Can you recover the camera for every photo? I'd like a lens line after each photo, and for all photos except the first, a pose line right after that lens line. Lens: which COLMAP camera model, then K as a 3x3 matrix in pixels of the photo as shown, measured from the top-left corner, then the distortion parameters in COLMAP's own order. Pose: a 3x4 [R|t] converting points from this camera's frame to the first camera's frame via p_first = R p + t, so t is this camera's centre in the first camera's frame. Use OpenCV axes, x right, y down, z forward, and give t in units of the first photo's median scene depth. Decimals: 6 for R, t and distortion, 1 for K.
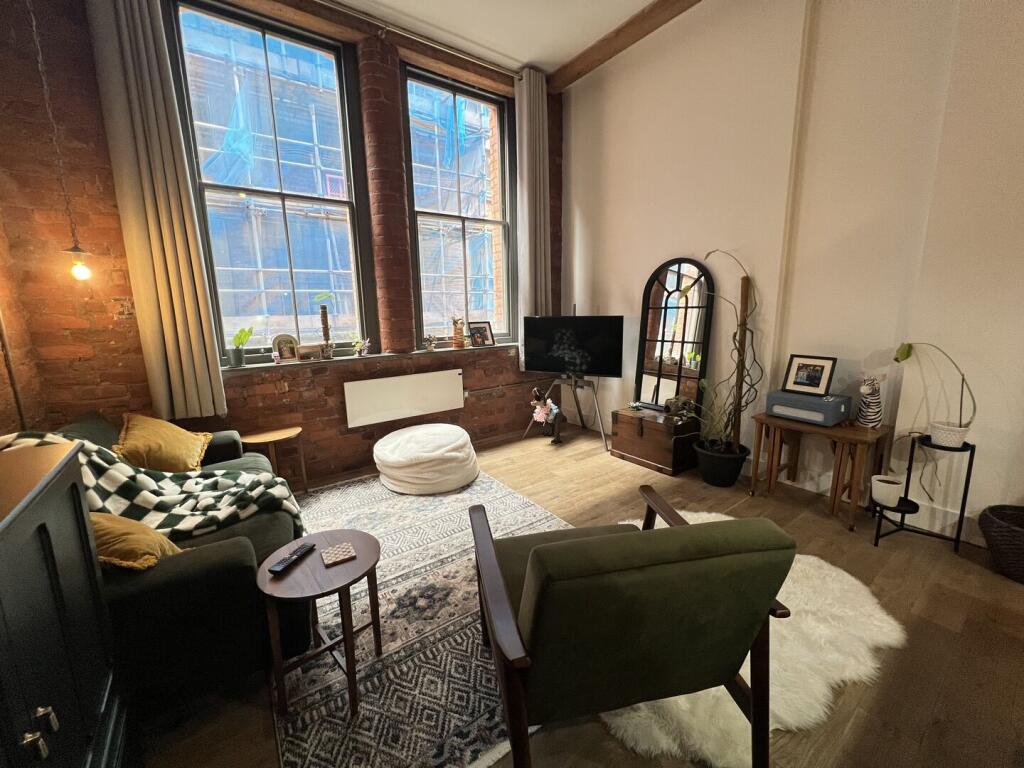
lens RADIAL K [[411.5, 0, 510.7], [0, 411.5, 381.6], [0, 0, 1]] dist [0.000846, -0.000003]
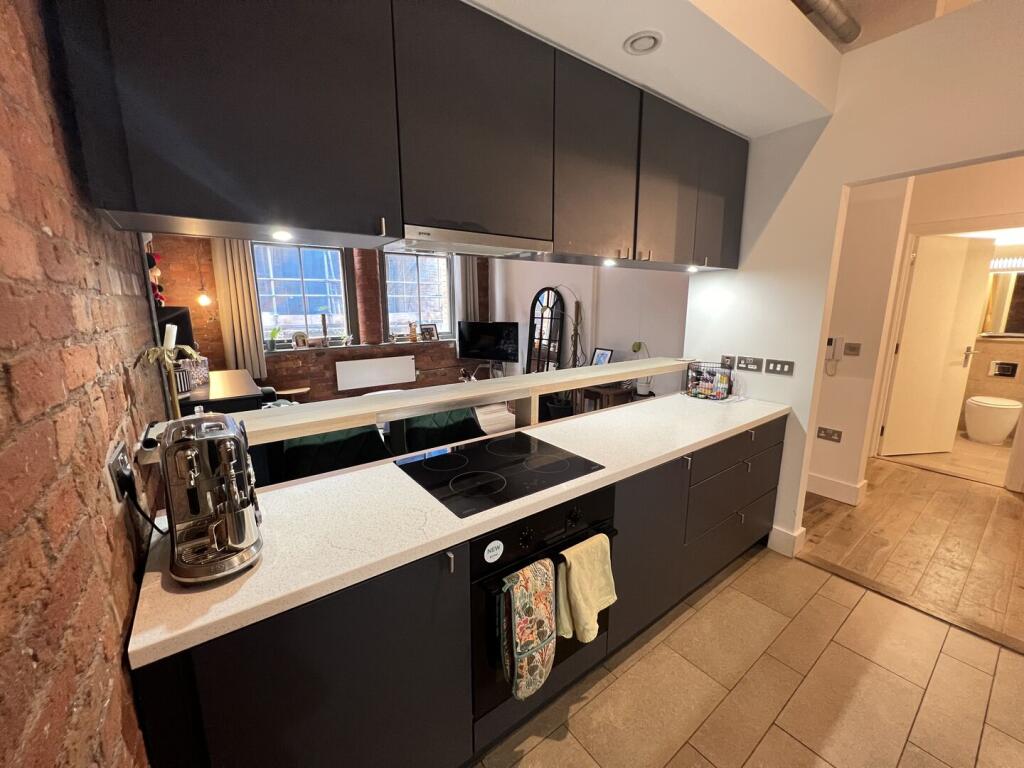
lens RADIAL K [[411.5, 0, 510.7], [0, 411.5, 381.6], [0, 0, 1]] dist [0.000846, -0.000003]
pose [[0.999806, 0.013744, 0.014082, 0.225444], [-0.013892, 0.999849, 0.010468, 0.046396], [-0.013936, -0.010662, 0.999846, -0.543714]]
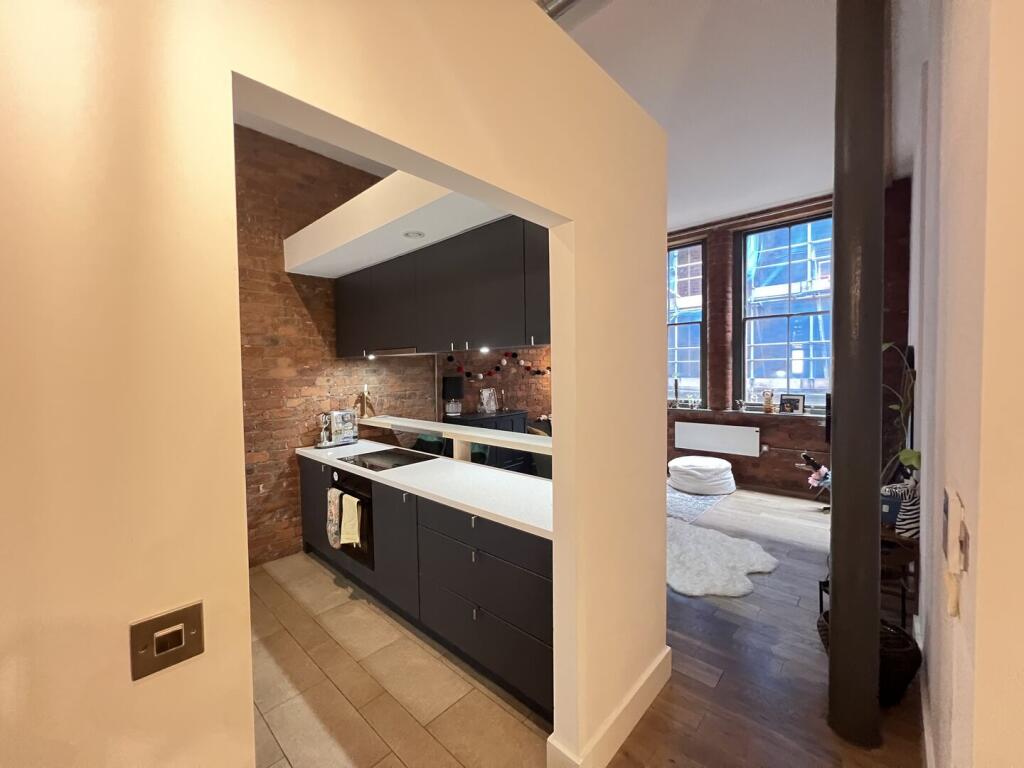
lens RADIAL K [[411.5, 0, 510.7], [0, 411.5, 381.6], [0, 0, 1]] dist [0.000846, -0.000003]
pose [[0.195870, 0.049442, -0.979383, 1.074073], [-0.162078, 0.986625, 0.017393, -0.074798], [0.967143, 0.155329, 0.201263, -0.086717]]
